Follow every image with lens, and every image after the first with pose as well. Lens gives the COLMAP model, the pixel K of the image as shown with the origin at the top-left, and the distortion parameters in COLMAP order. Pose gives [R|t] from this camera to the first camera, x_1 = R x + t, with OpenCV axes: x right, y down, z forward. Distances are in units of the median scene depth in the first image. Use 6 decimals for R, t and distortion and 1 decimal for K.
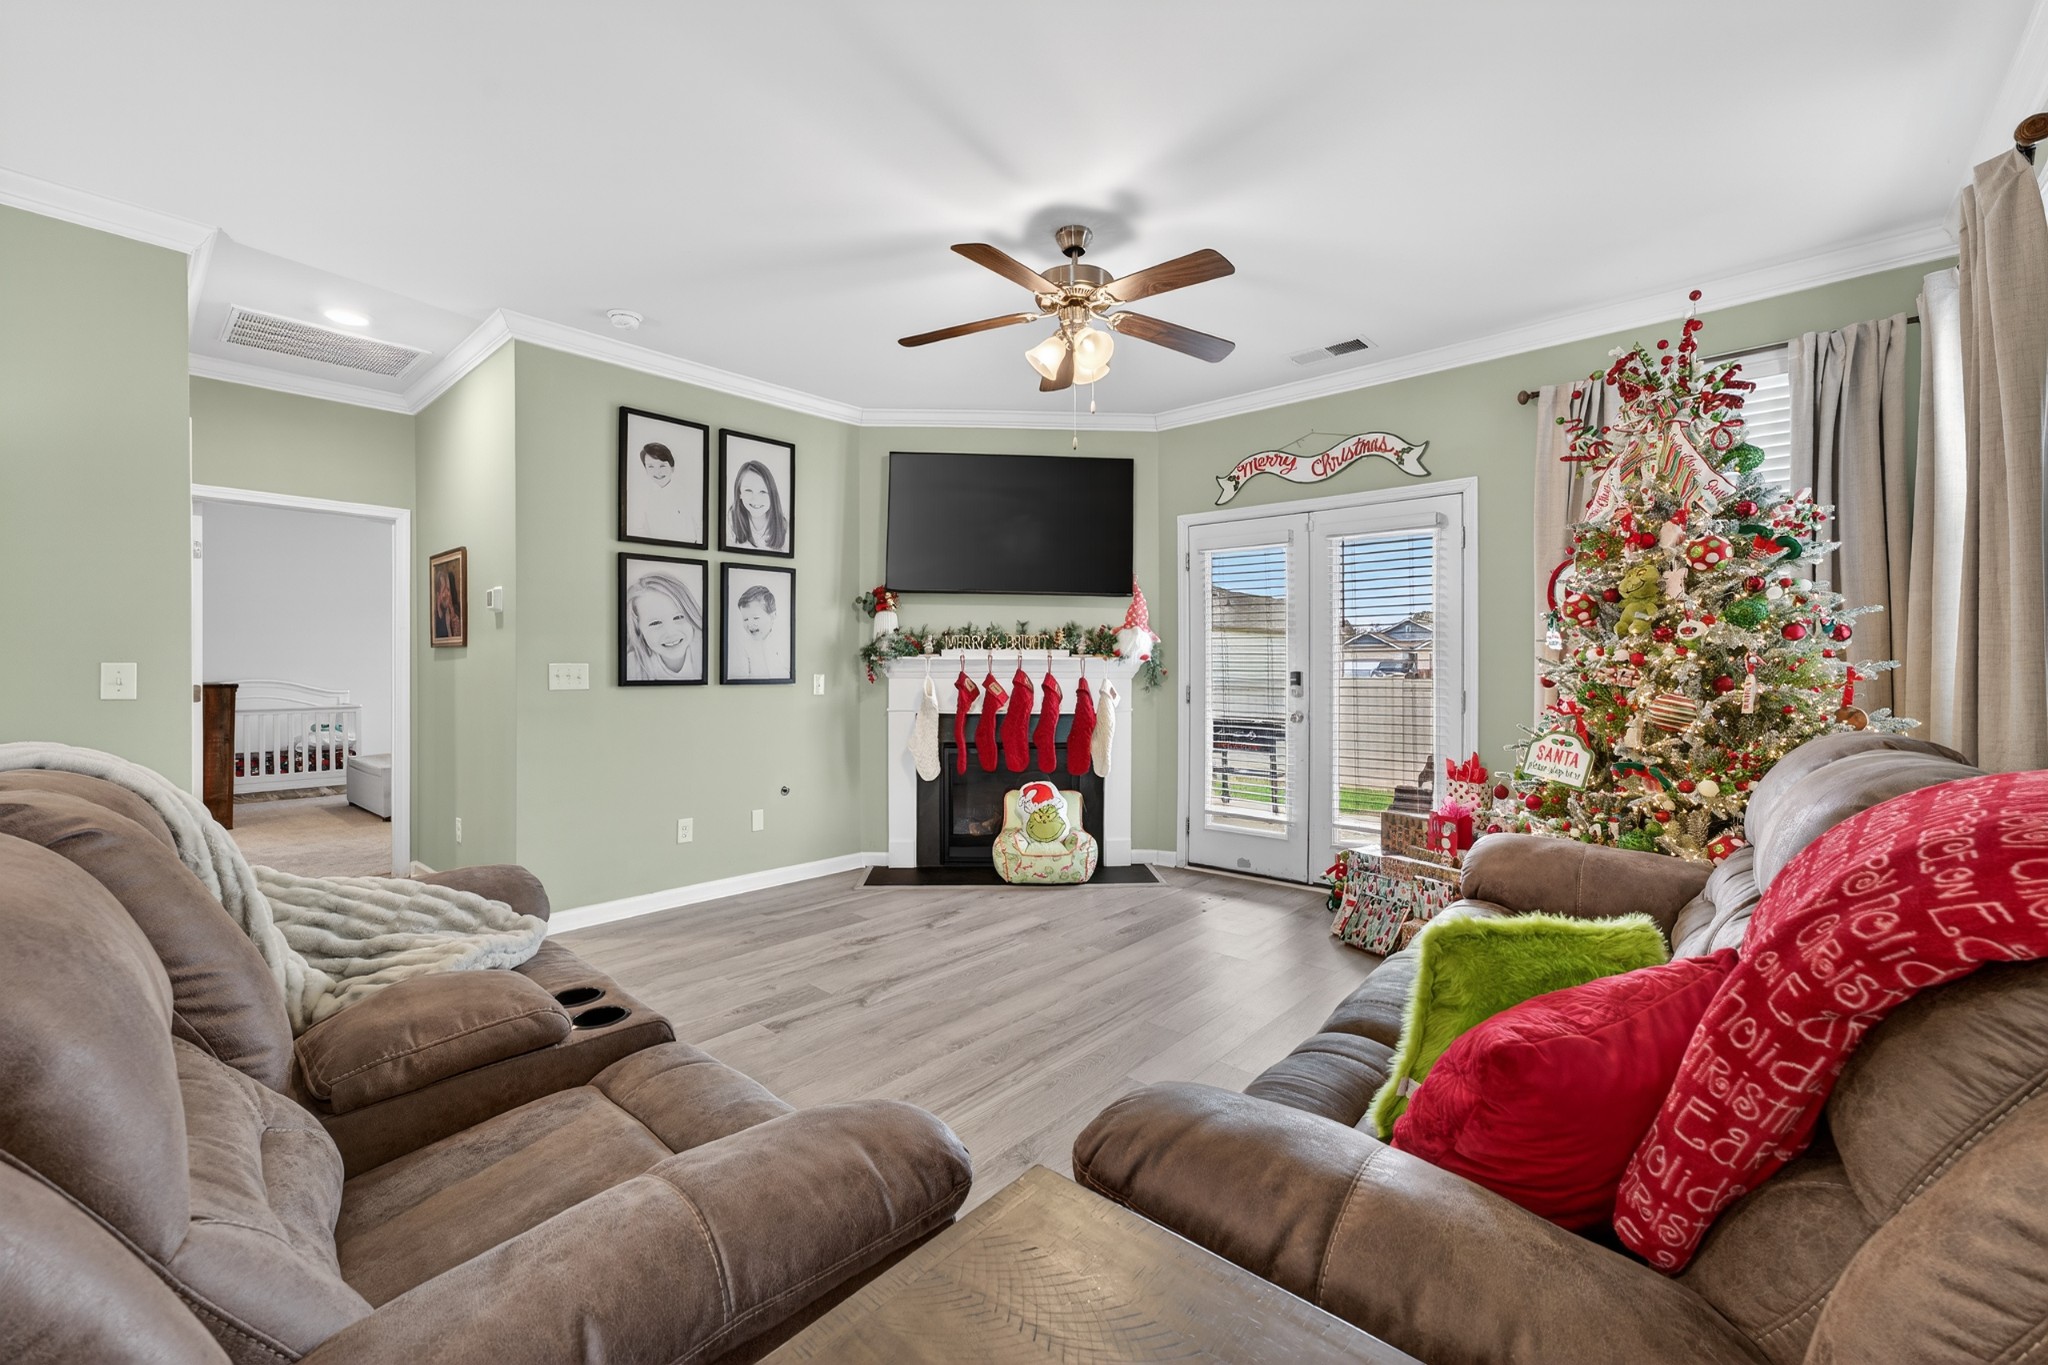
lens RADIAL K [[850.6, 0, 1045.6], [0, 850.6, 666.4], [0, 0, 1]] dist [-0.000033, -0.001419]
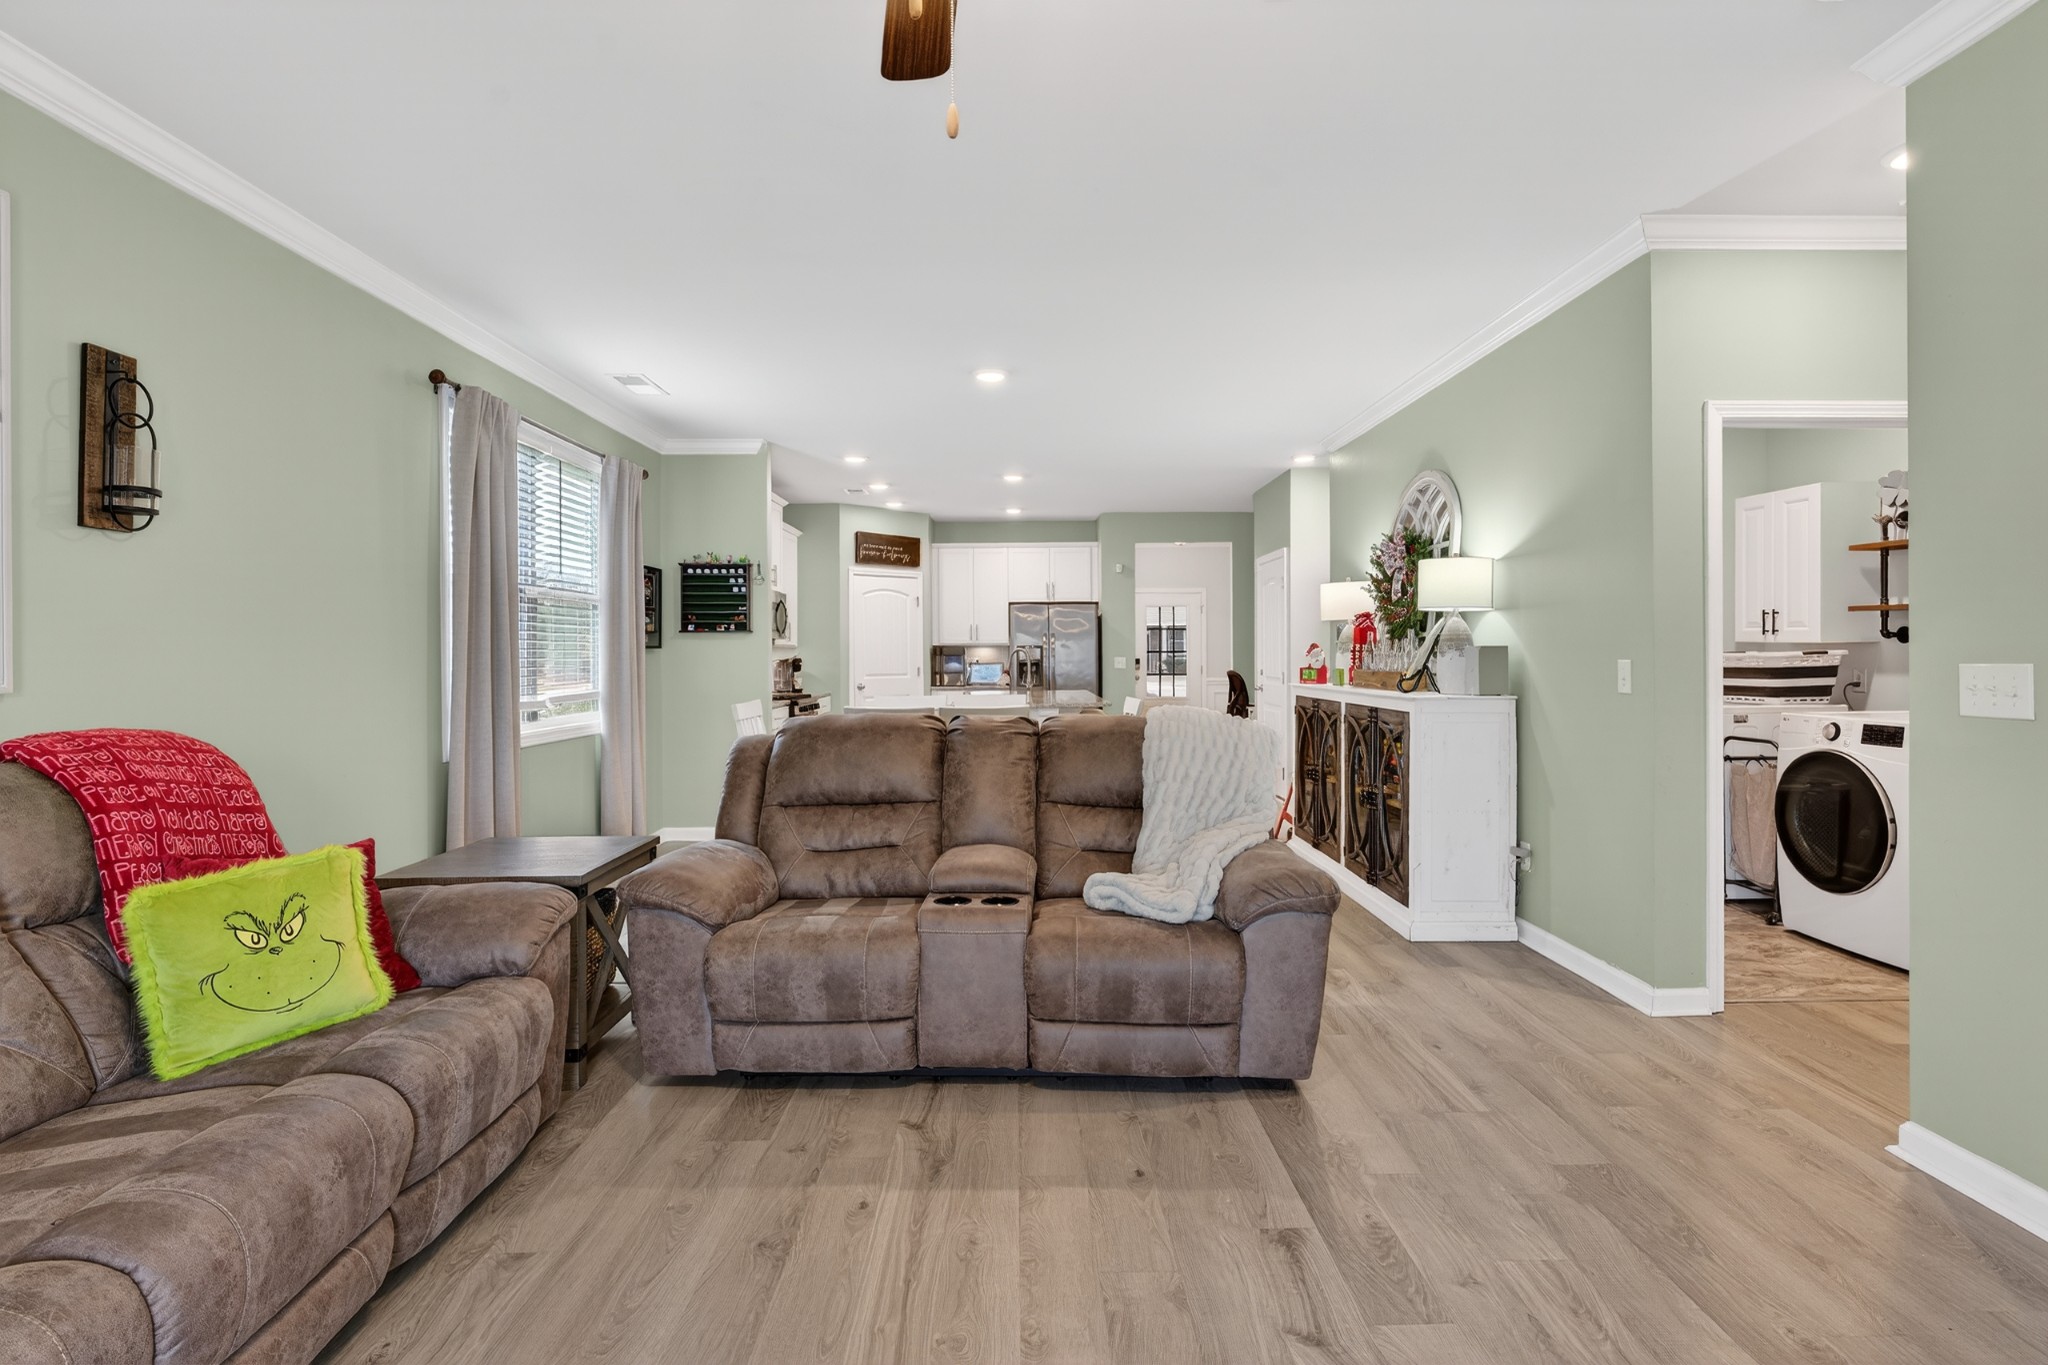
lens RADIAL K [[993.5, 0, 1025.7], [0, 993.5, 653.4], [0, 0, 1]] dist [0.002293, -0.001746]
pose [[-0.745627, 0.008870, -0.666304, 0.299970], [0.004955, 0.999958, 0.007767, -0.023328], [0.666345, 0.002490, -0.745639, 1.301175]]
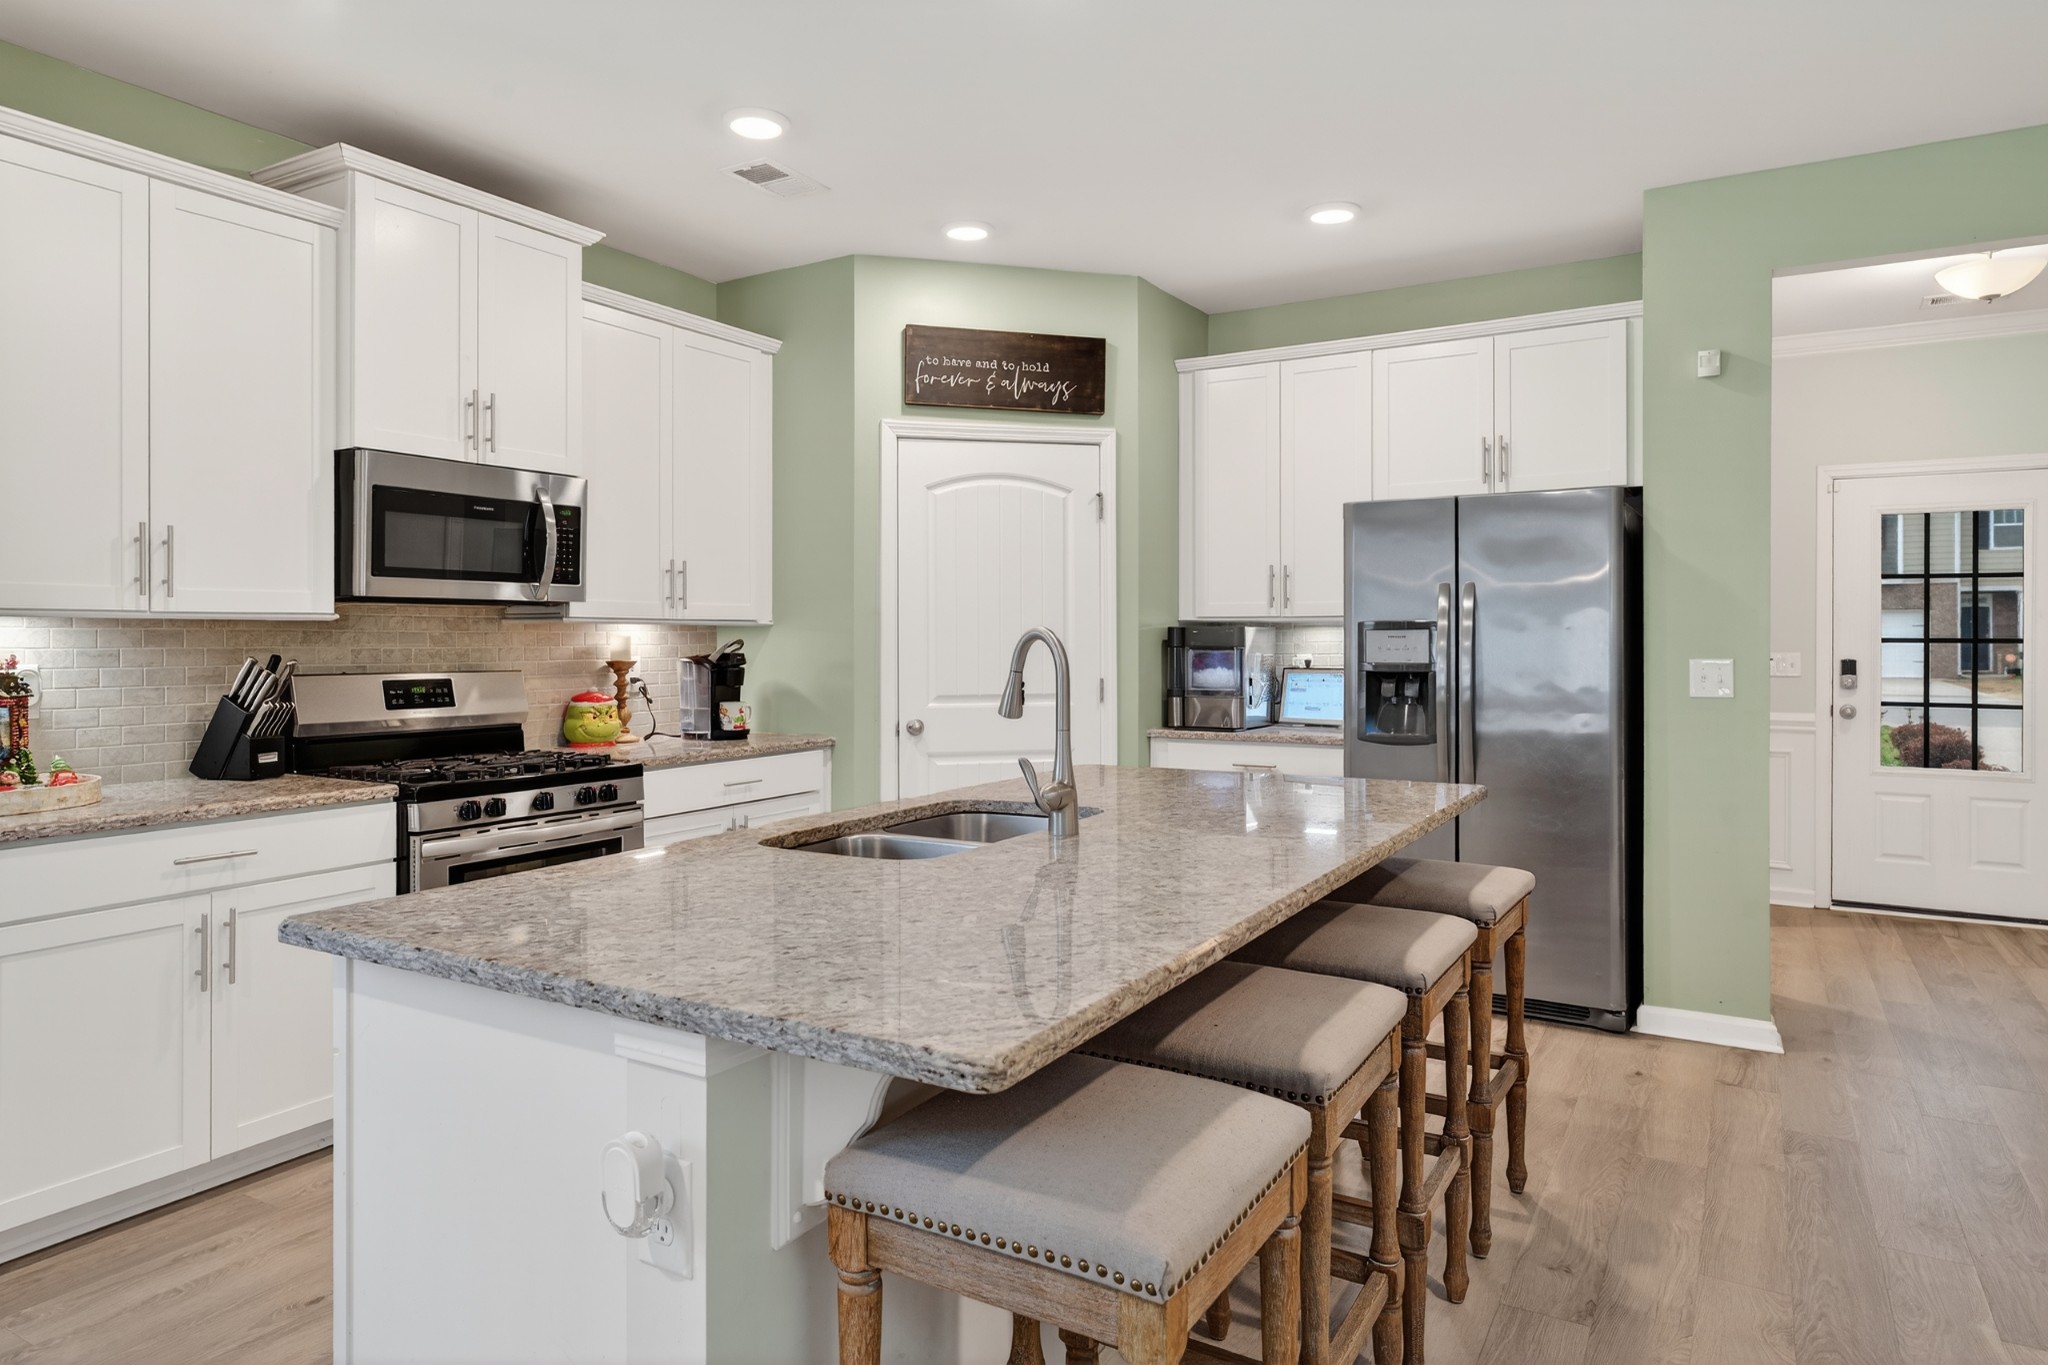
lens RADIAL K [[1249.1, 0, 1037.3], [0, 1249.1, 640.7], [0, 0, 1]] dist [0.002557, -0.004526]
pose [[-0.981758, 0.004406, -0.190085, -1.213609], [0.002890, 0.999962, 0.008255, -0.015233], [0.190114, 0.007555, -0.981733, 0.166472]]
